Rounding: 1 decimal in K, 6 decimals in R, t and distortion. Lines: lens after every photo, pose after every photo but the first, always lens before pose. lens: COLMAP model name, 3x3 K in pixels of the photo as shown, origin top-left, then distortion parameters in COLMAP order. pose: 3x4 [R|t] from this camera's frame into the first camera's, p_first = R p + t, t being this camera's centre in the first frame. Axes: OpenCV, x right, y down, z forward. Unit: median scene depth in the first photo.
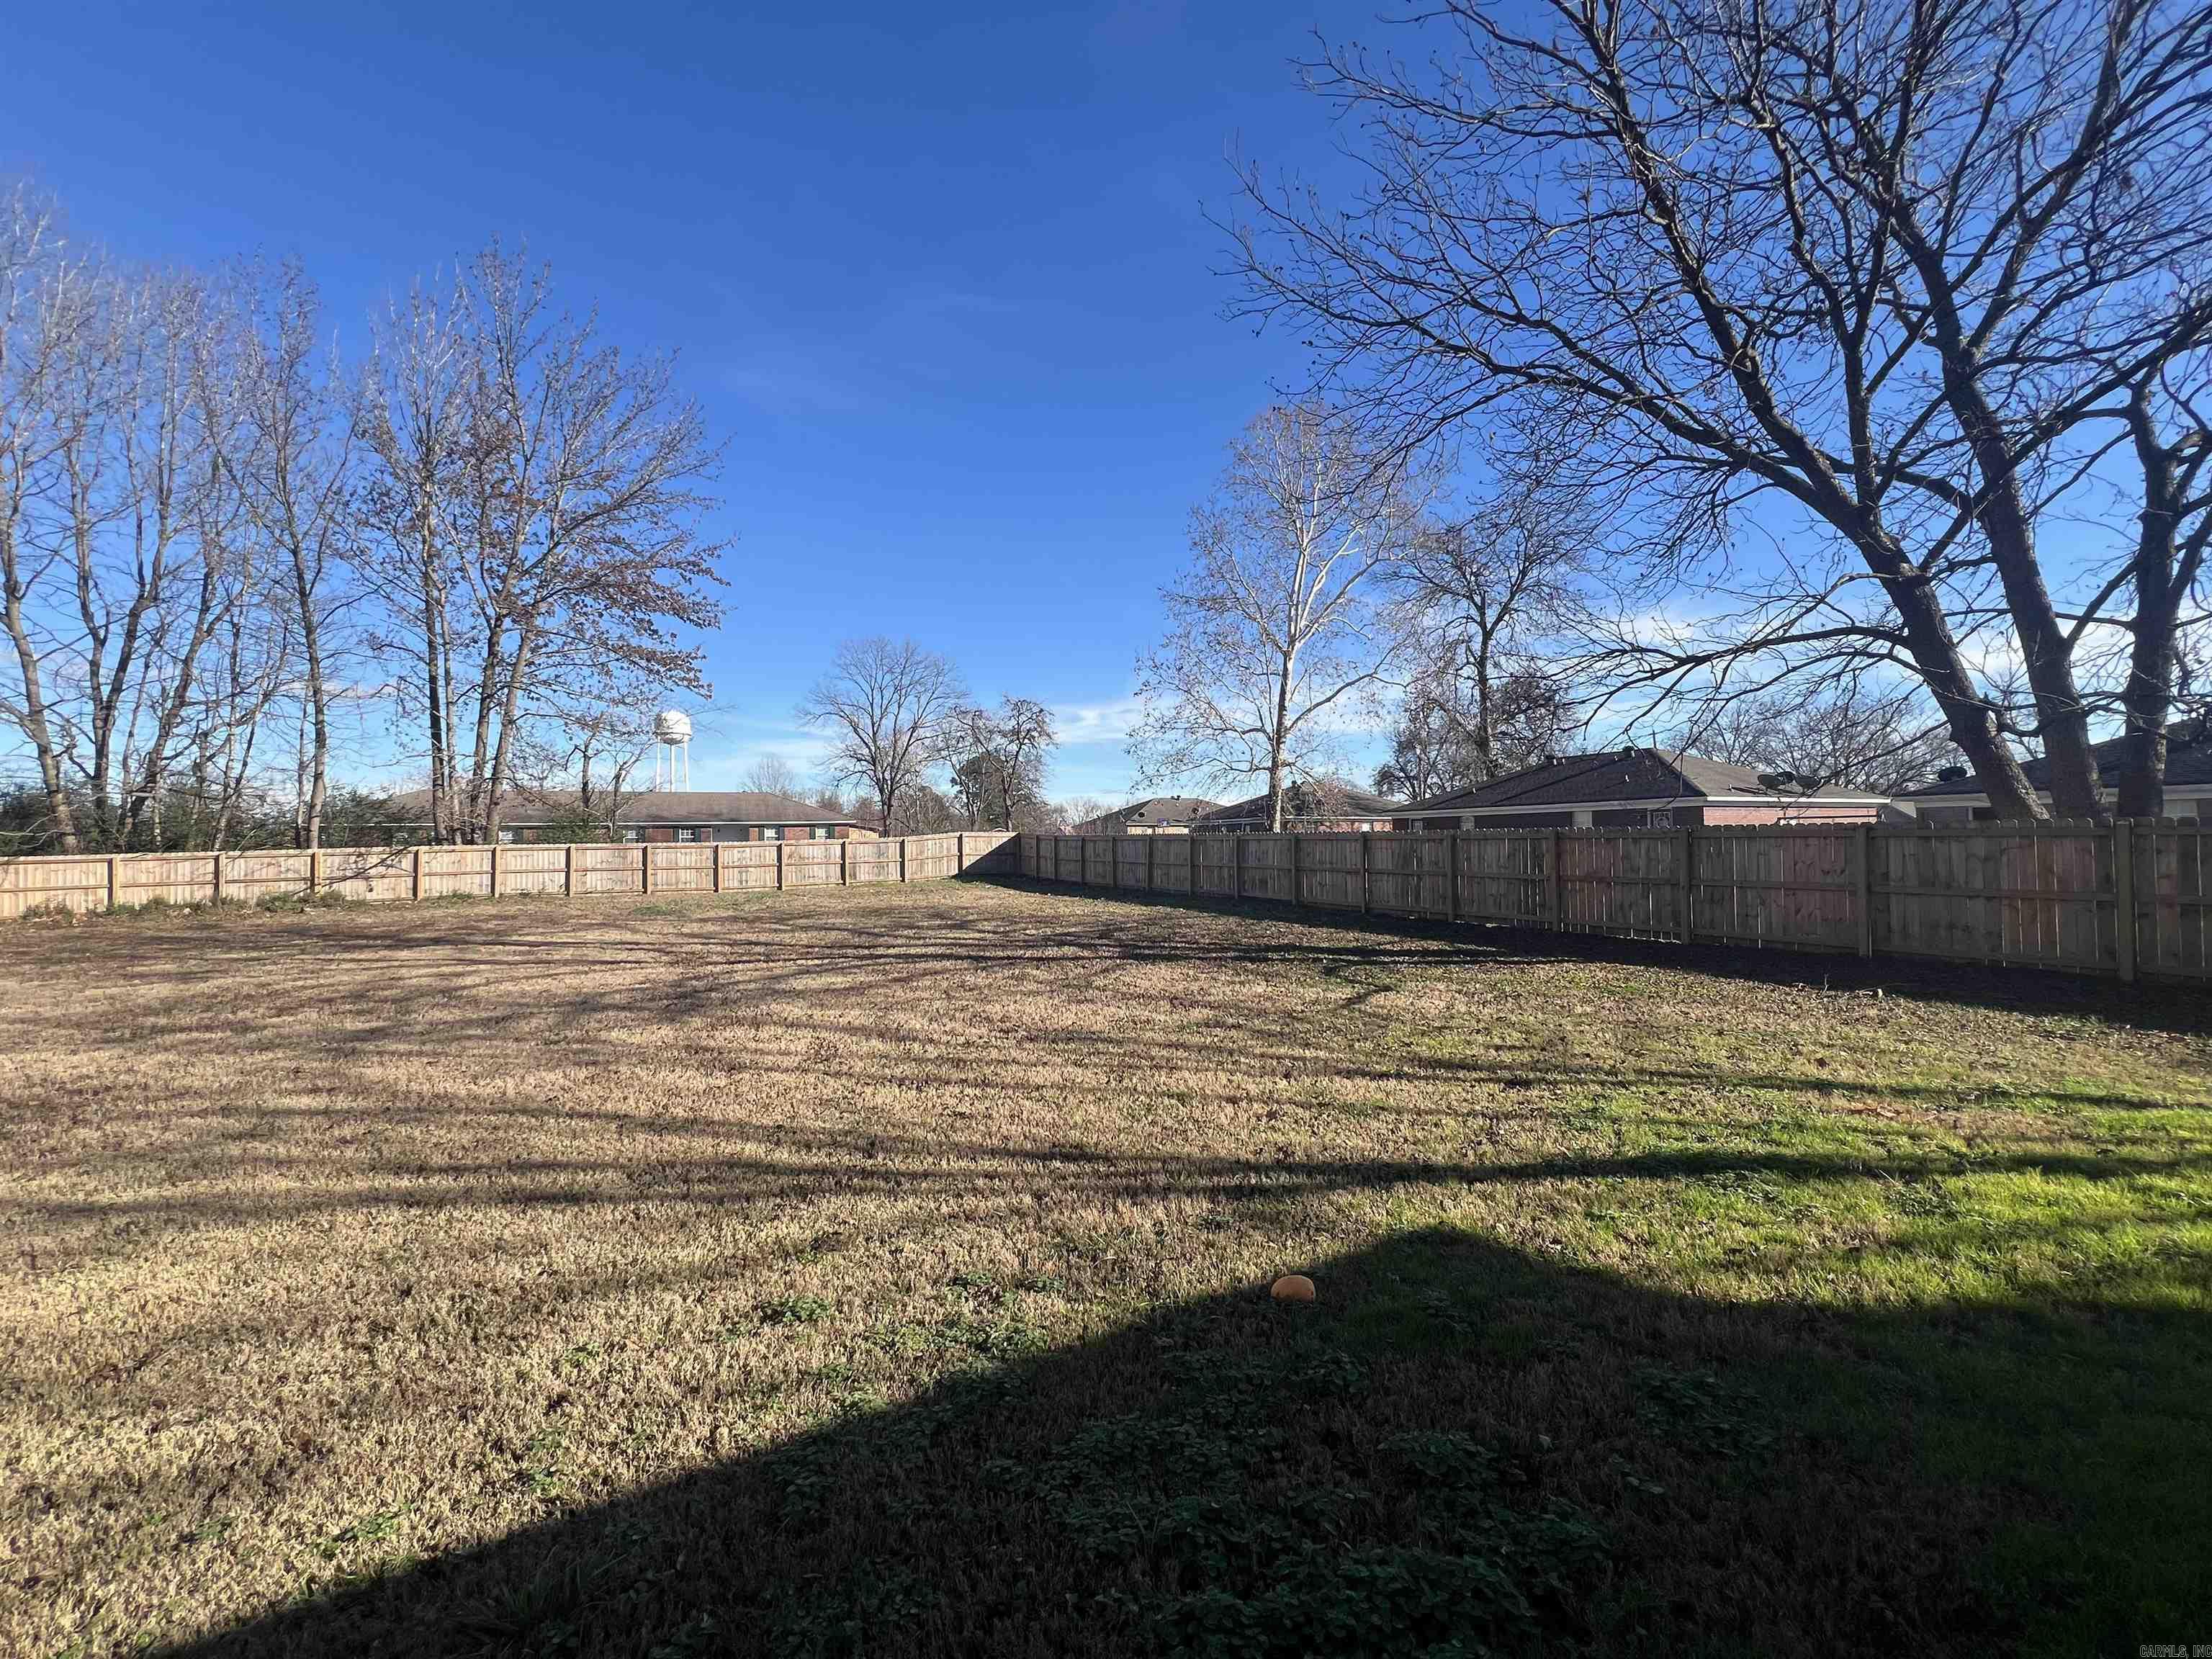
lens RADIAL K [[878.7, 0, 1109.1], [0, 878.7, 828.1], [0, 0, 1]] dist [-0.007969, -0.000167]
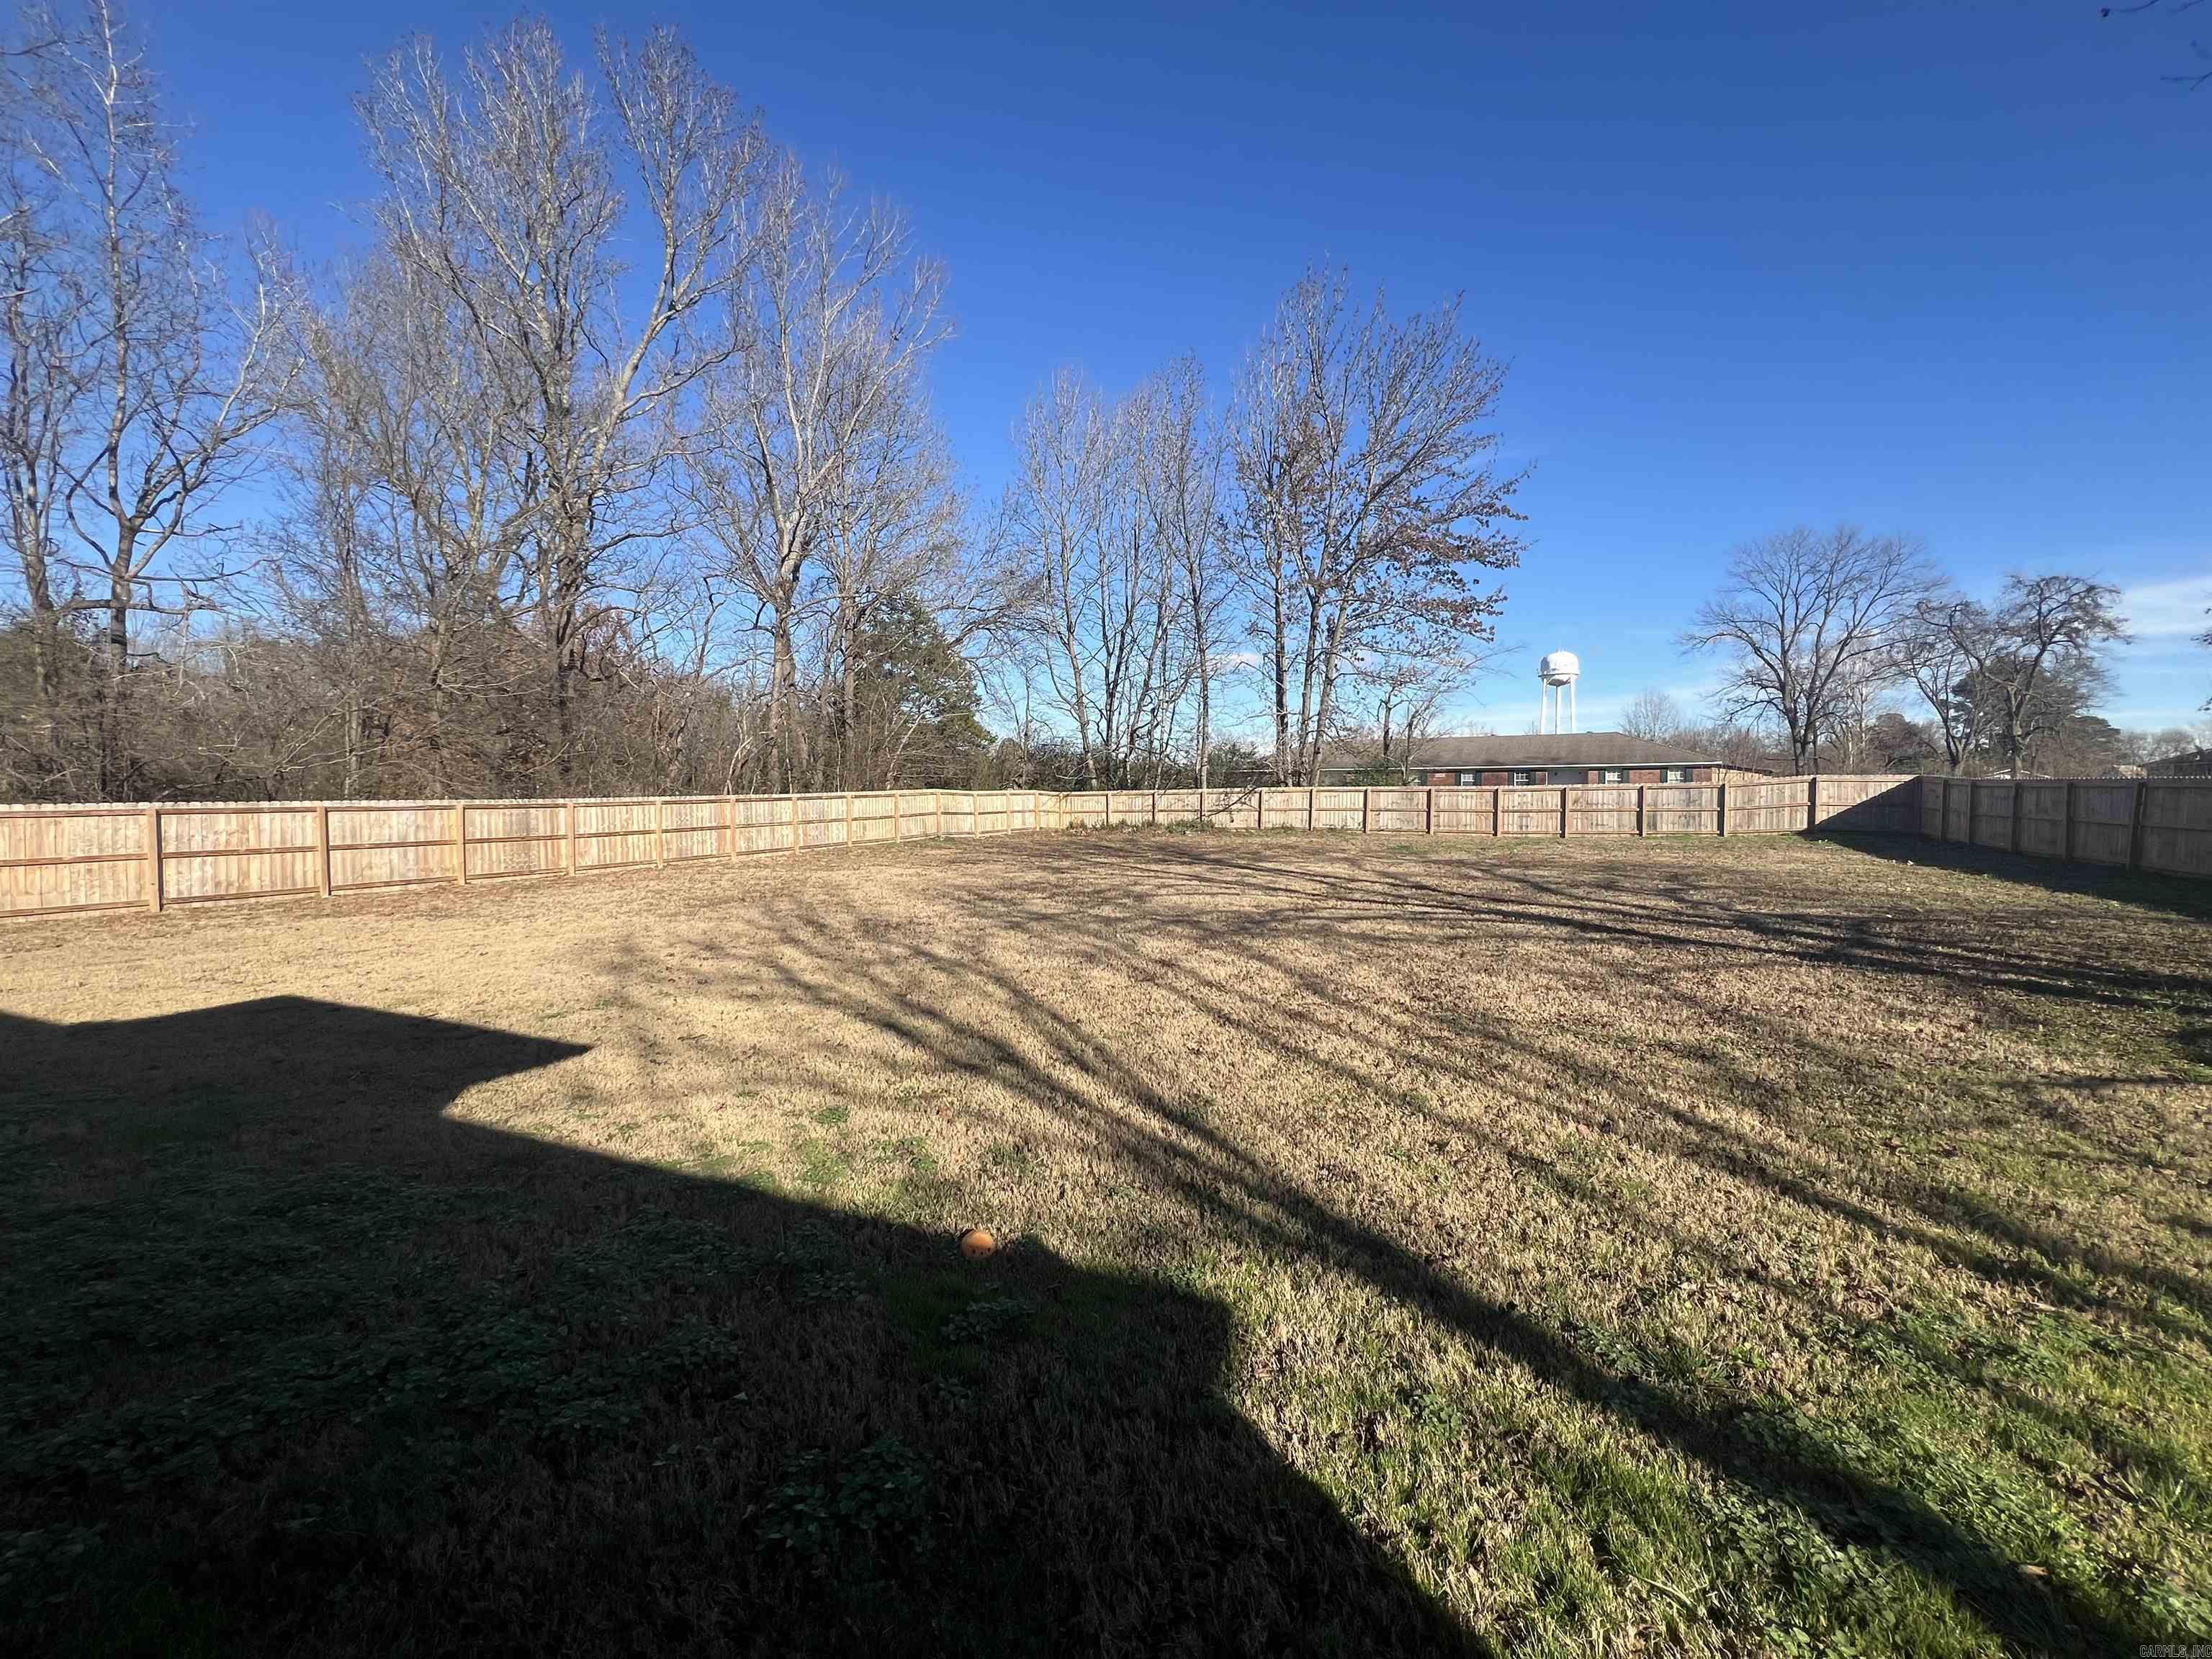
lens RADIAL K [[878.7, 0, 1109.0], [0, 878.7, 834.1], [0, 0, 1]] dist [-0.007969, -0.000167]
pose [[0.585828, 0.051618, -0.808790, 0.112758], [0.006917, 0.997615, 0.068680, -0.001153], [0.810406, -0.045829, 0.584074, 0.061894]]
